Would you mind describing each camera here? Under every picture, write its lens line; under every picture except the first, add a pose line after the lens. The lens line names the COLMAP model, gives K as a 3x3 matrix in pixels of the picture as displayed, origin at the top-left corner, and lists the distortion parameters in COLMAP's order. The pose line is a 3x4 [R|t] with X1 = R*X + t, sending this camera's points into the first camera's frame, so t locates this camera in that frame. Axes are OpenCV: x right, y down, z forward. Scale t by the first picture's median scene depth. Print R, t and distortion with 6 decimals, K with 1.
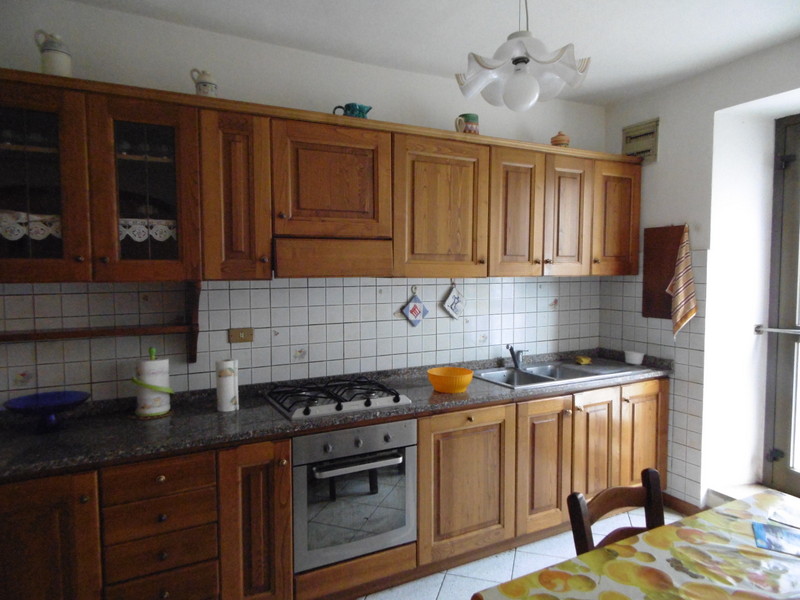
lens RADIAL K [[514.3, 0, 399.9], [0, 514.3, 299.0], [0, 0, 1]] dist [-0.002029, -0.005783]
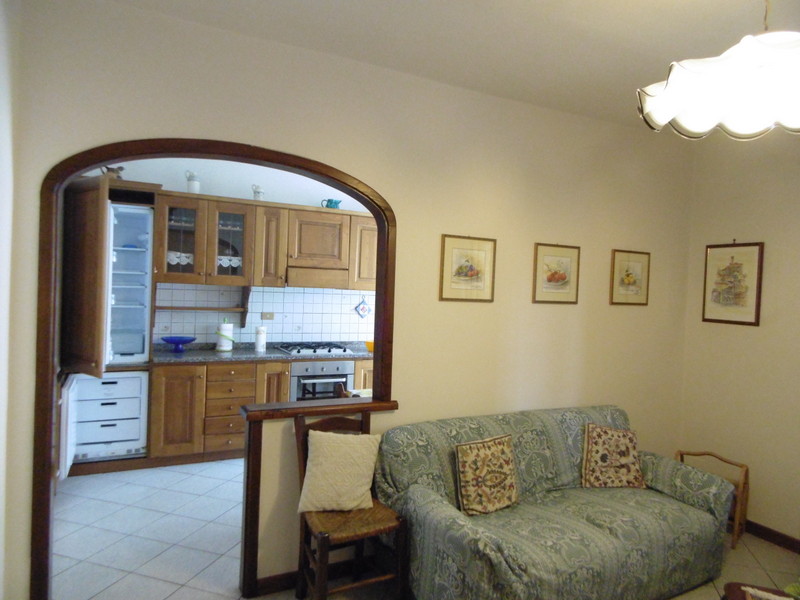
lens RADIAL K [[514.3, 0, 399.0], [0, 514.3, 299.6], [0, 0, 1]] dist [-0.002029, -0.005783]
pose [[0.998781, 0.044460, -0.021444, 0.252888], [-0.045261, 0.998236, -0.038423, 0.069738], [0.019698, 0.039346, 0.999031, -1.050835]]
